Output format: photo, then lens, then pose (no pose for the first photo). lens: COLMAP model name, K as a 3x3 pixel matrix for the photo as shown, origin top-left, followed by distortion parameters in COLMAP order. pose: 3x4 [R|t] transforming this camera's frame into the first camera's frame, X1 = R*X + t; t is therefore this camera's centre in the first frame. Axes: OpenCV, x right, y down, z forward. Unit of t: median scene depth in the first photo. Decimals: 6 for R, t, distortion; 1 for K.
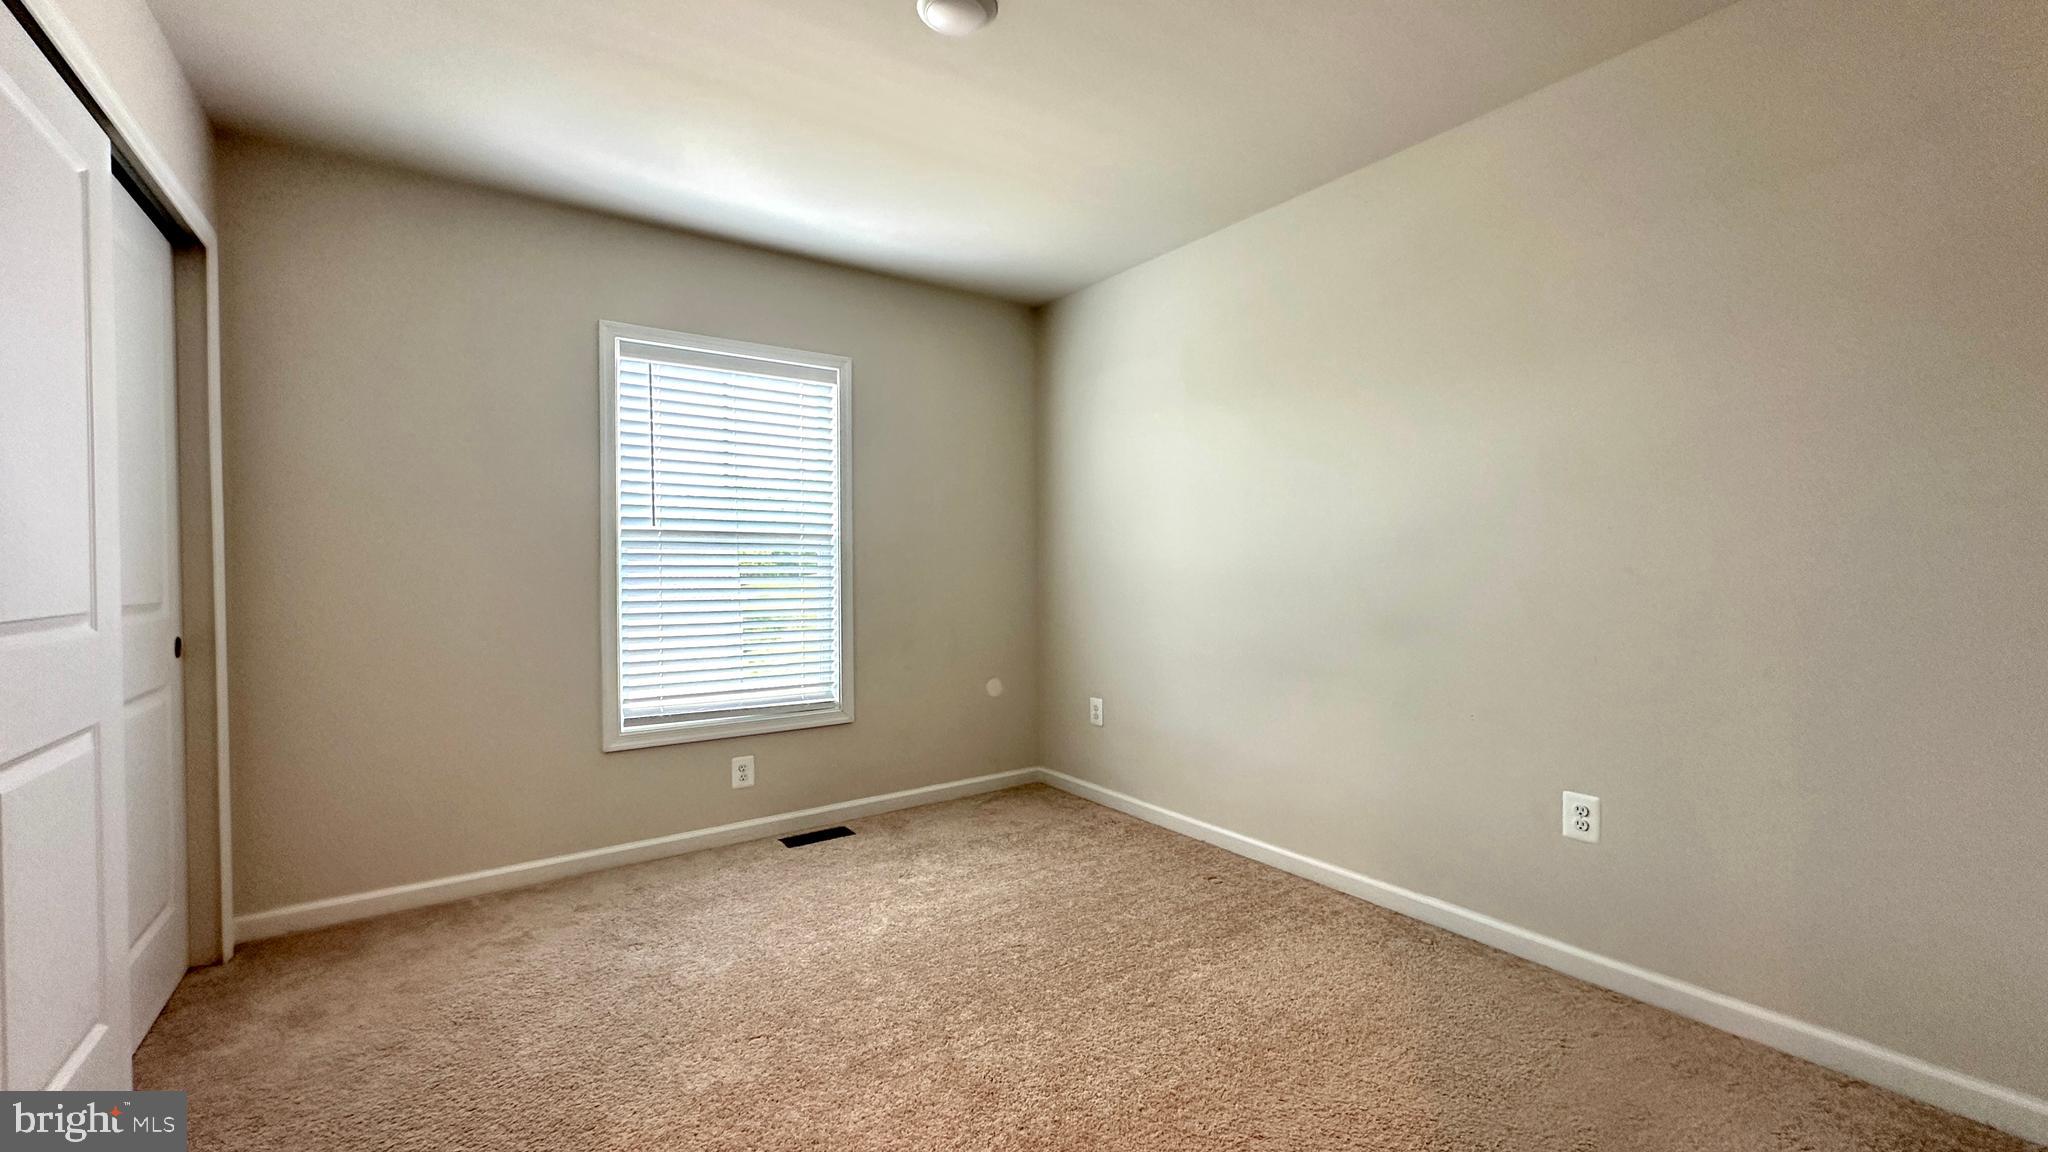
lens RADIAL K [[815.8, 0, 1027.6], [0, 815.8, 576.2], [0, 0, 1]] dist [-0.002010, 0.000322]
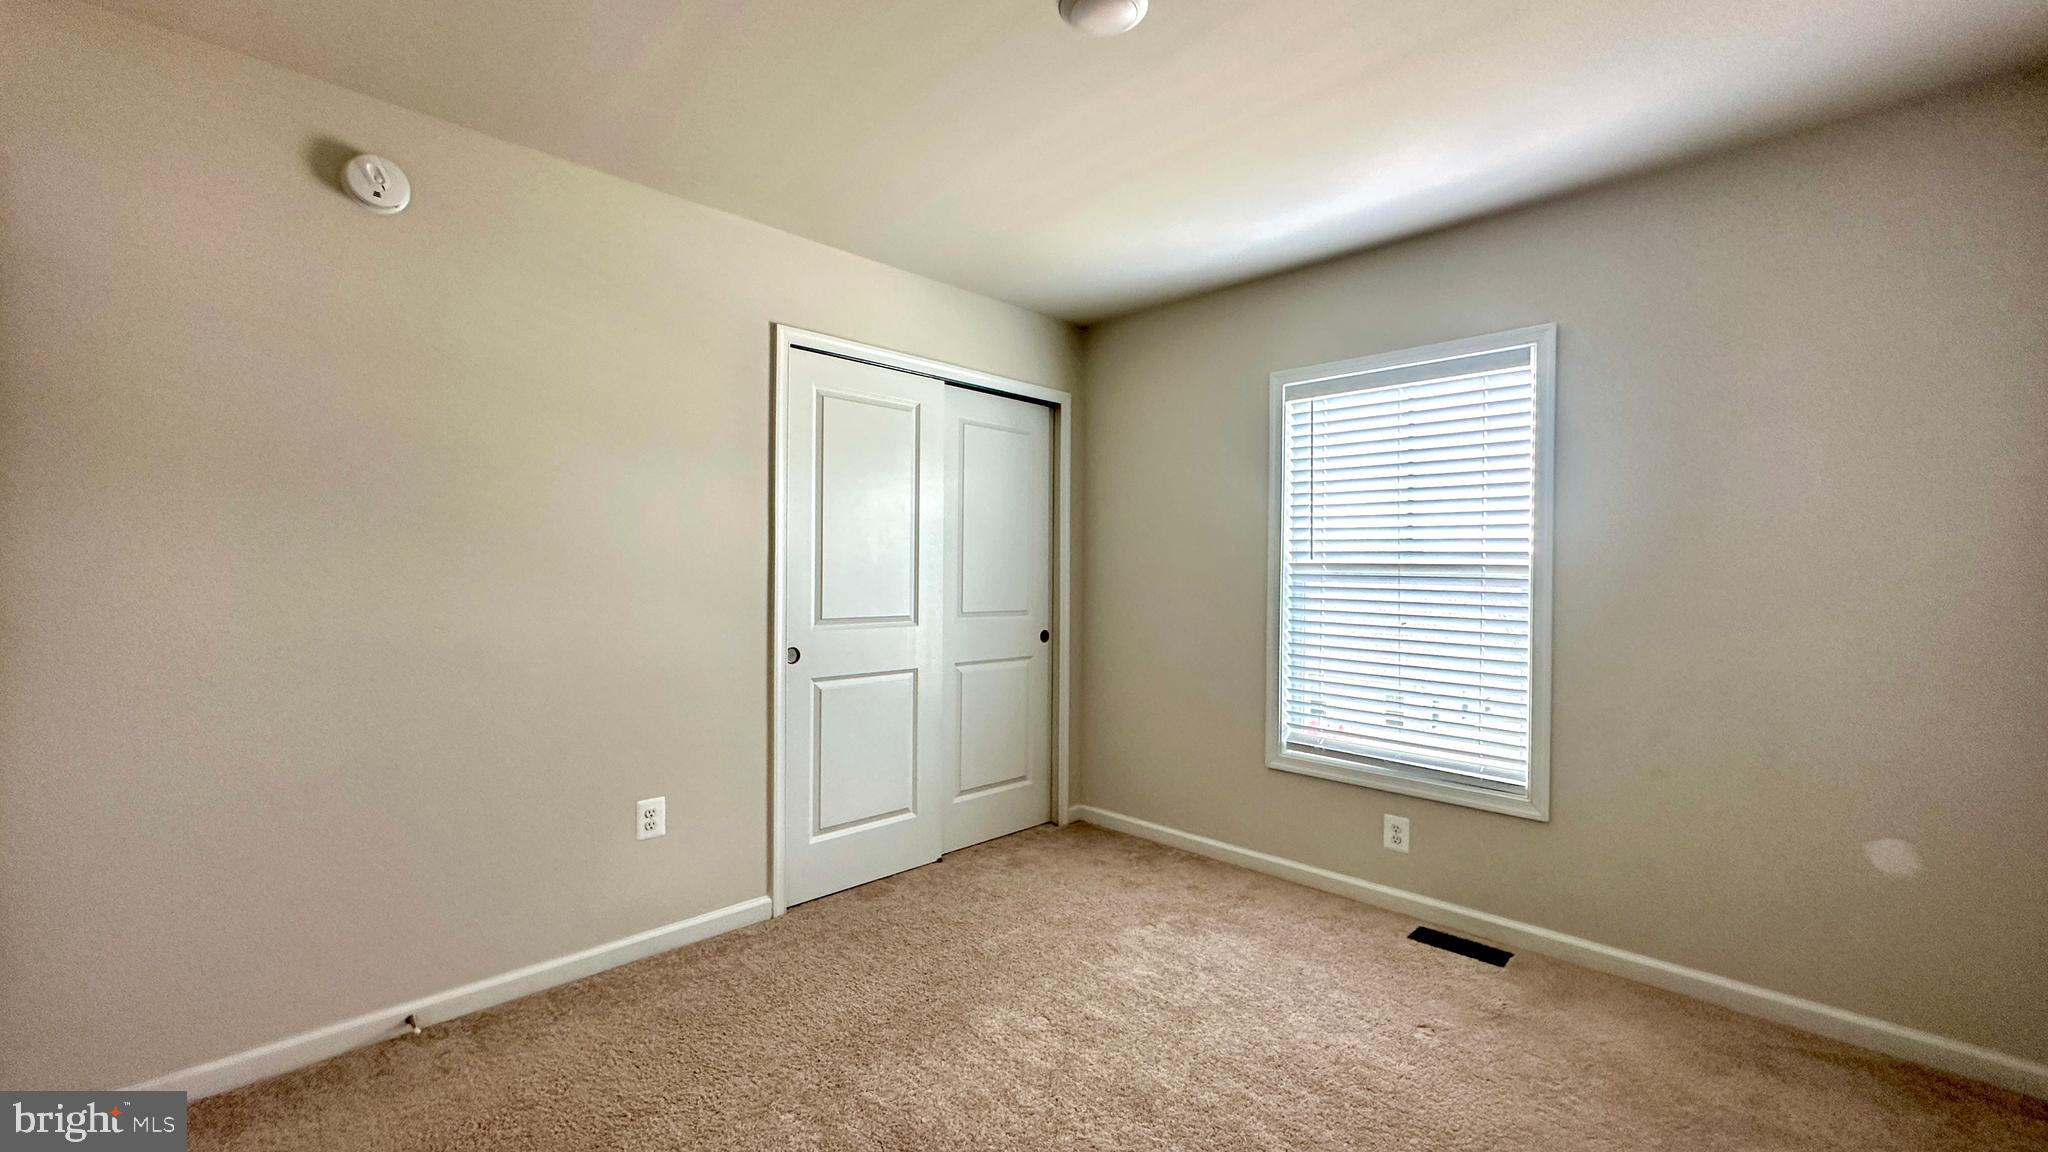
lens RADIAL K [[812.3, 0, 1024.8], [0, 812.3, 576.2], [0, 0, 1]] dist [-0.002677, 0.000966]
pose [[0.163352, 0.014284, -0.986464, 0.495177], [-0.025830, 0.999614, 0.010197, -0.042606], [0.986230, 0.023815, 0.163658, 0.488324]]
